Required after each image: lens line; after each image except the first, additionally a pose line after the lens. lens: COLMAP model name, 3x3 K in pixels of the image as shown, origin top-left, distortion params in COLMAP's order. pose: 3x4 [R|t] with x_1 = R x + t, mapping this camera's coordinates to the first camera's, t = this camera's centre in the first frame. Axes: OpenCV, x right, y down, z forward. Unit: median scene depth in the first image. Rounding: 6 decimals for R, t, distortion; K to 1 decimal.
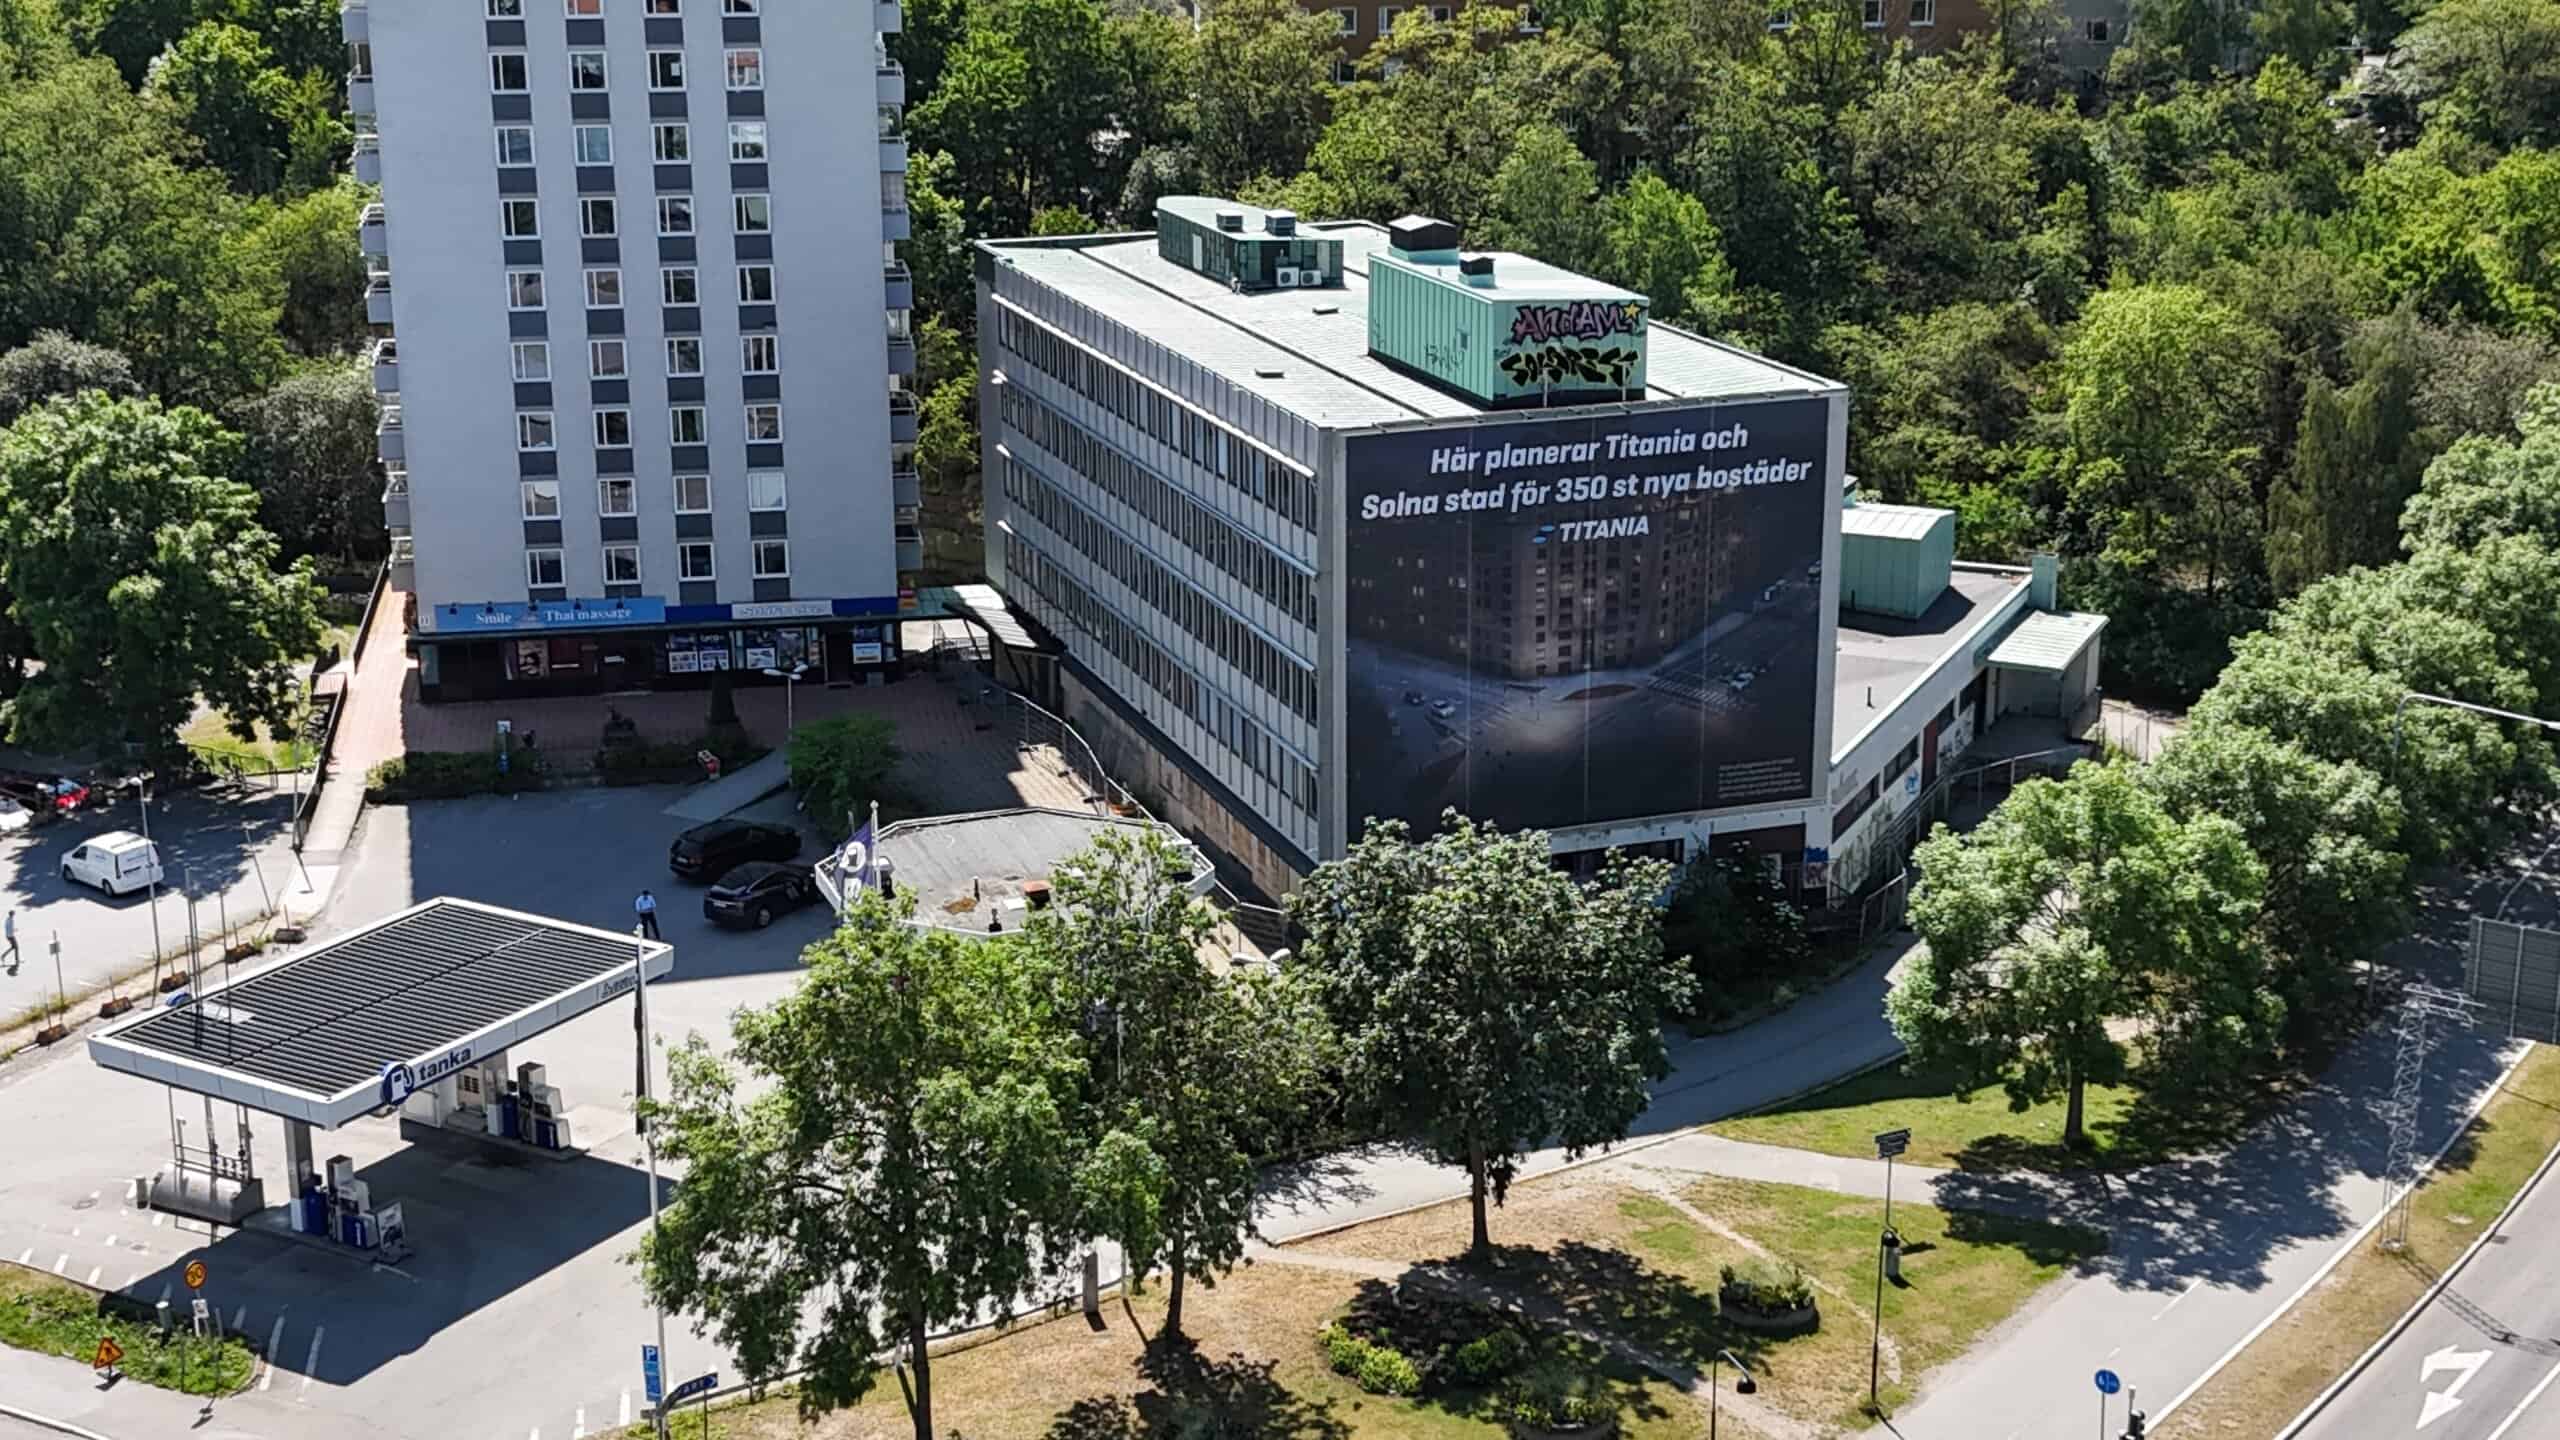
lens RADIAL K [[3344.4, 0, 1268.6], [0, 3344.4, 723.8], [0, 0, 1]] dist [0.160210, -0.500117]
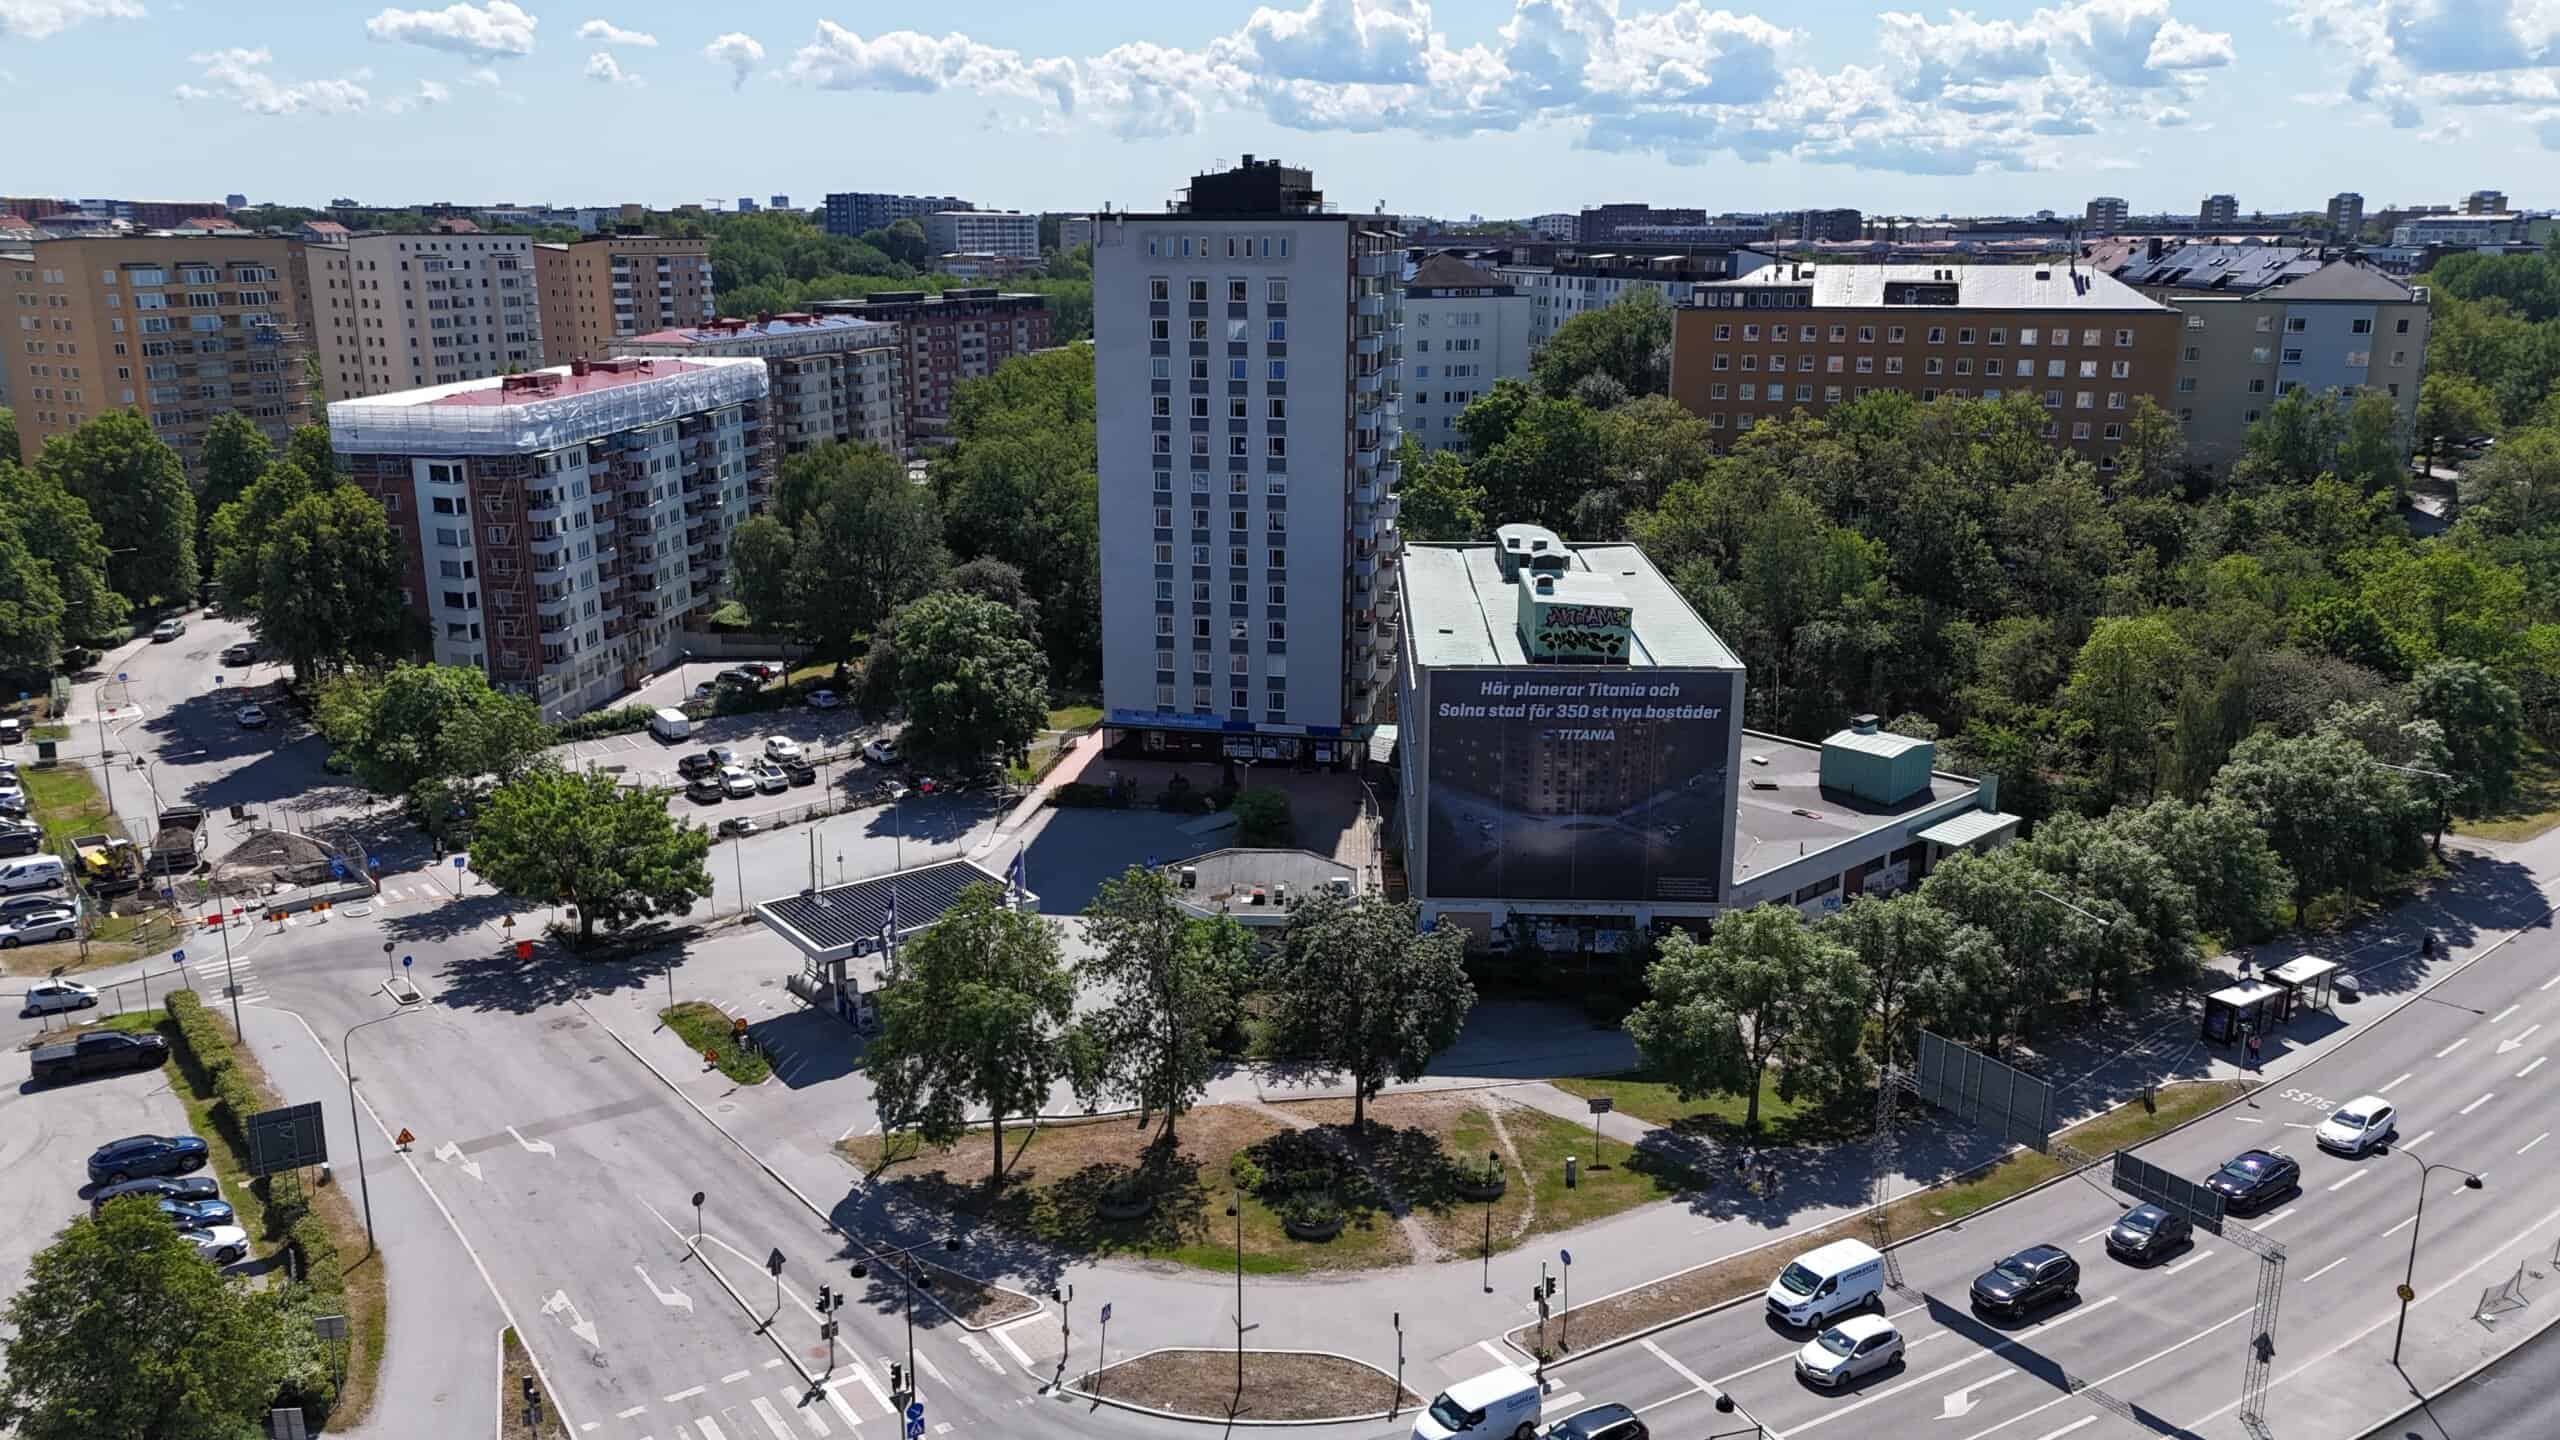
lens RADIAL K [[1887.9, 0, 1273.5], [0, 1887.9, 719.2], [0, 0, 1]] dist [0.081483, -0.088582]
pose [[0.927160, 0.100914, -0.360819, 0.281491], [-0.111046, 0.993788, -0.007400, -0.037393], [0.357831, 0.046929, 0.932606, 0.009672]]
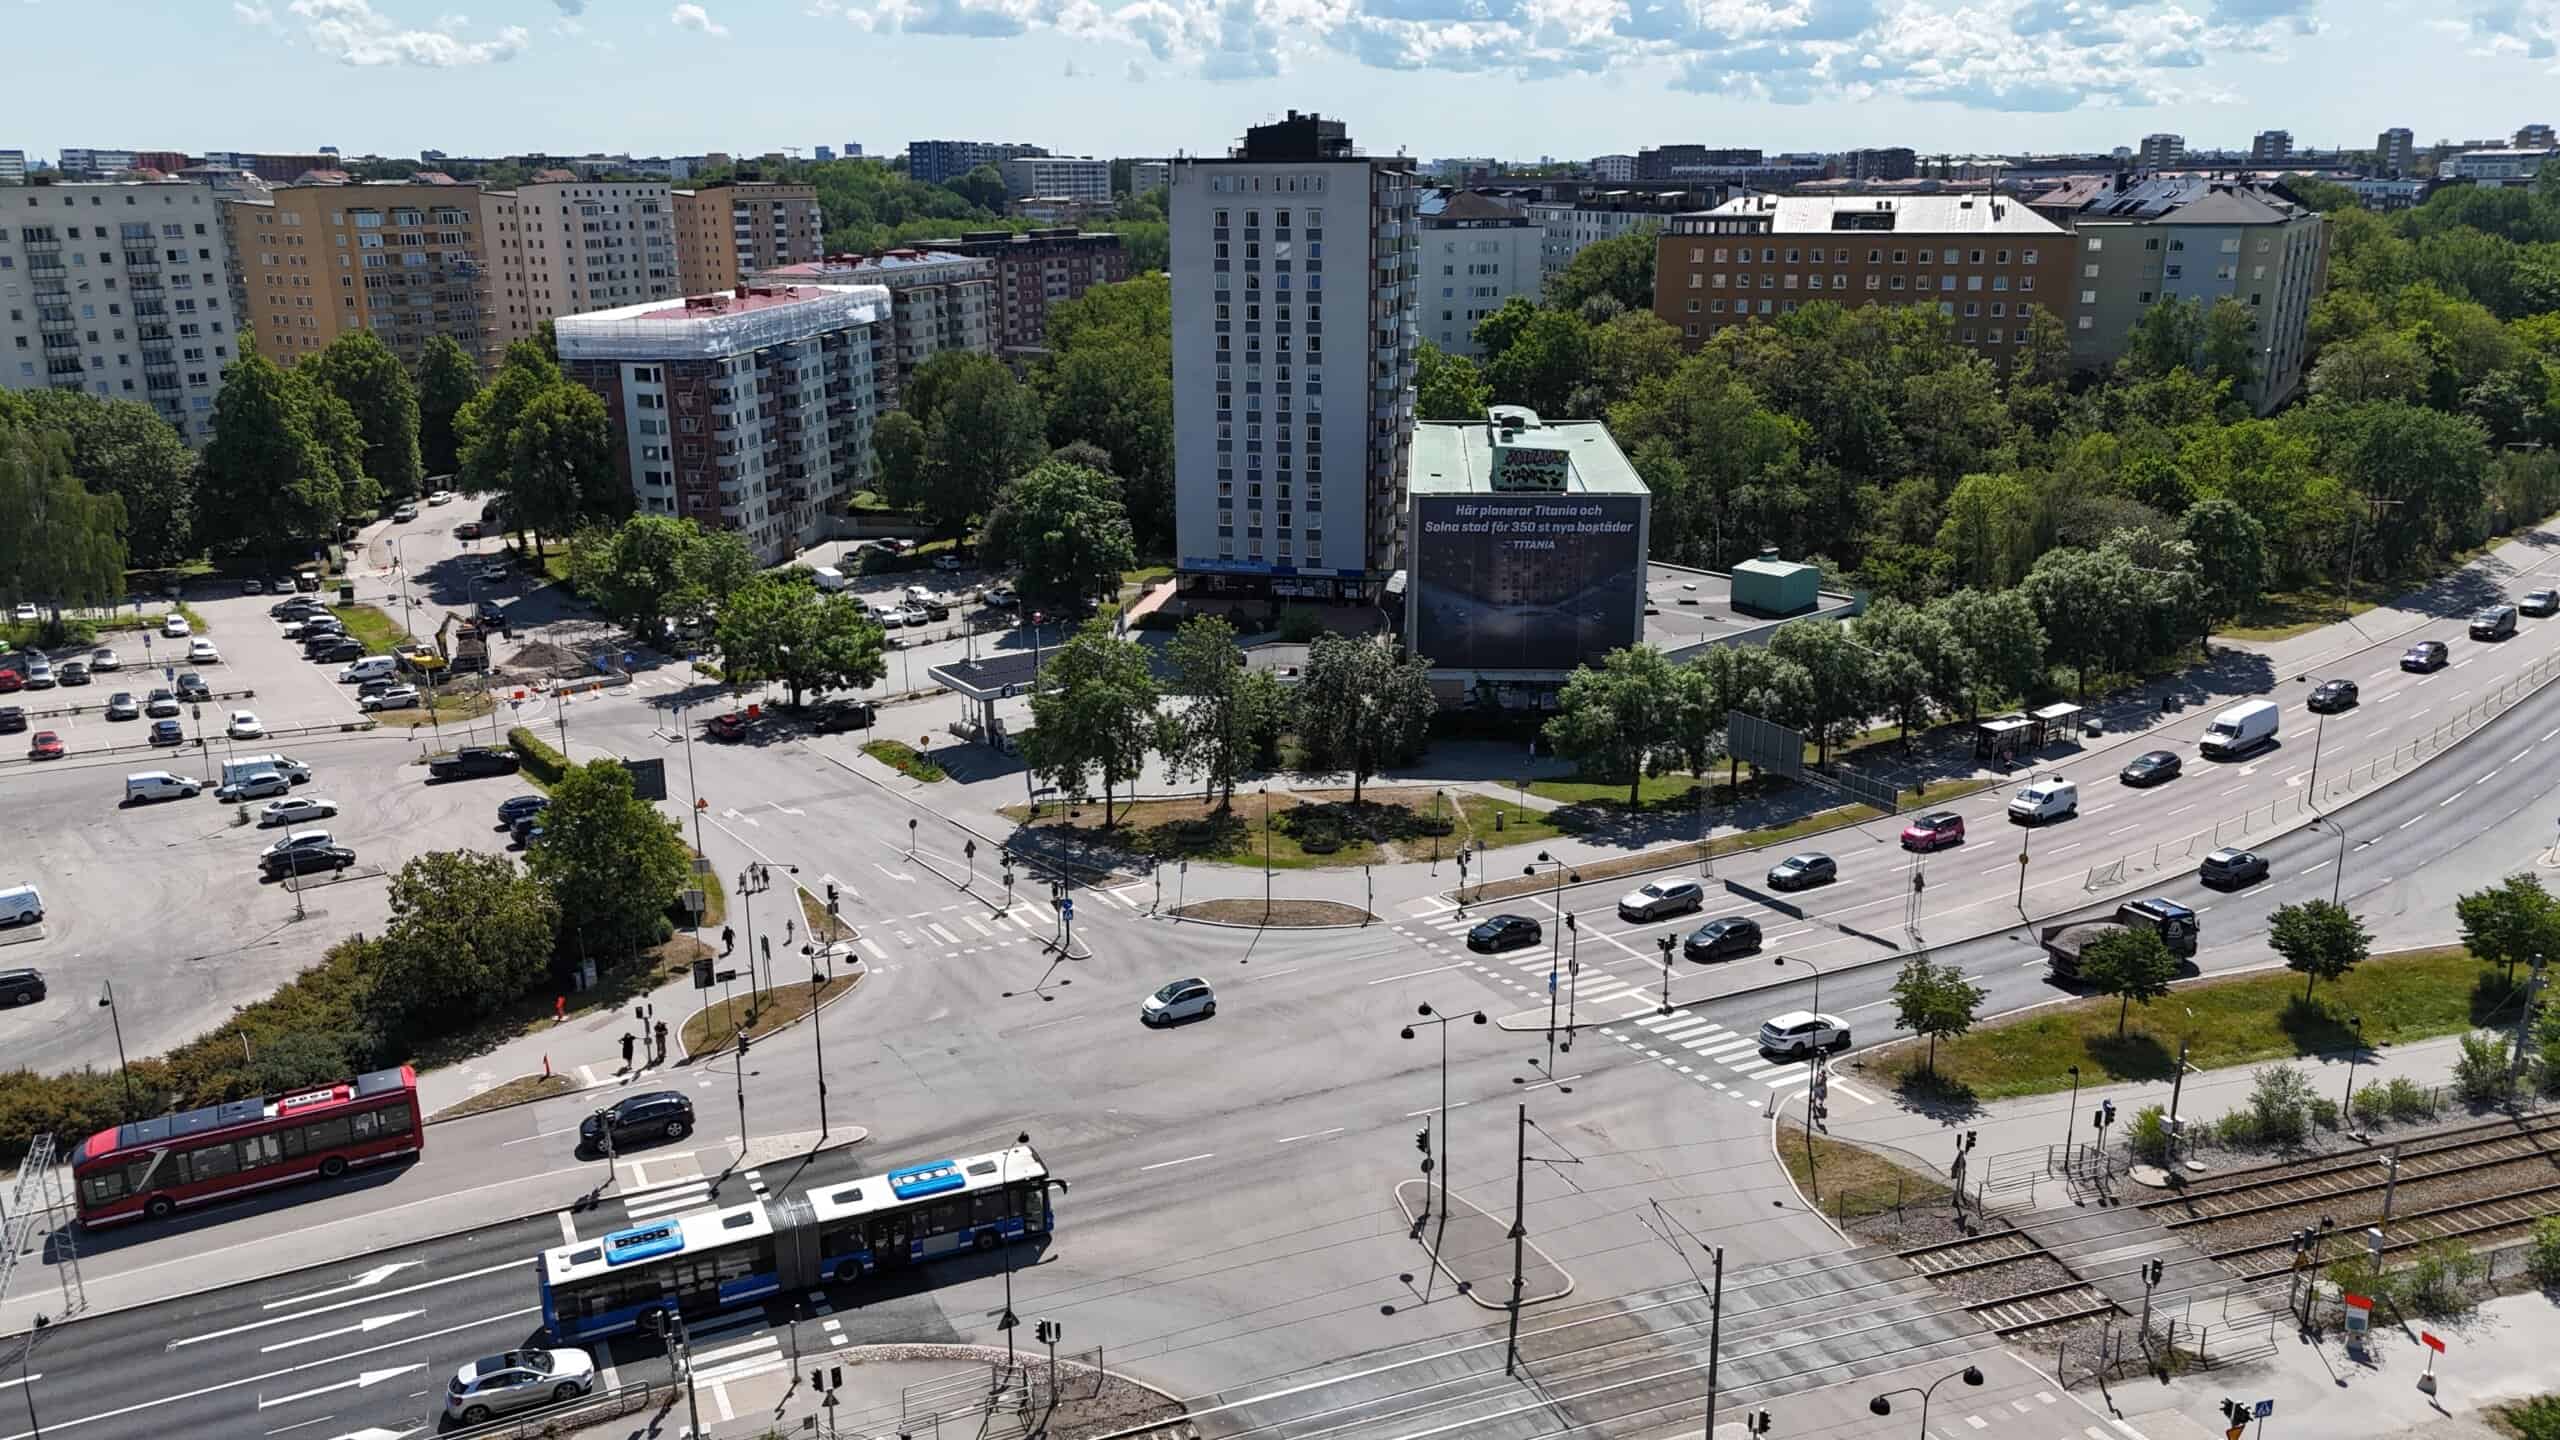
lens RADIAL K [[1881.1, 0, 1275.0], [0, 1881.1, 723.9], [0, 0, 1]] dist [0.108199, -0.189141]
pose [[0.913826, 0.114304, -0.389689, 0.433531], [-0.113077, 0.993241, 0.026173, 0.050533], [0.390047, 0.020147, 0.920575, -0.287123]]
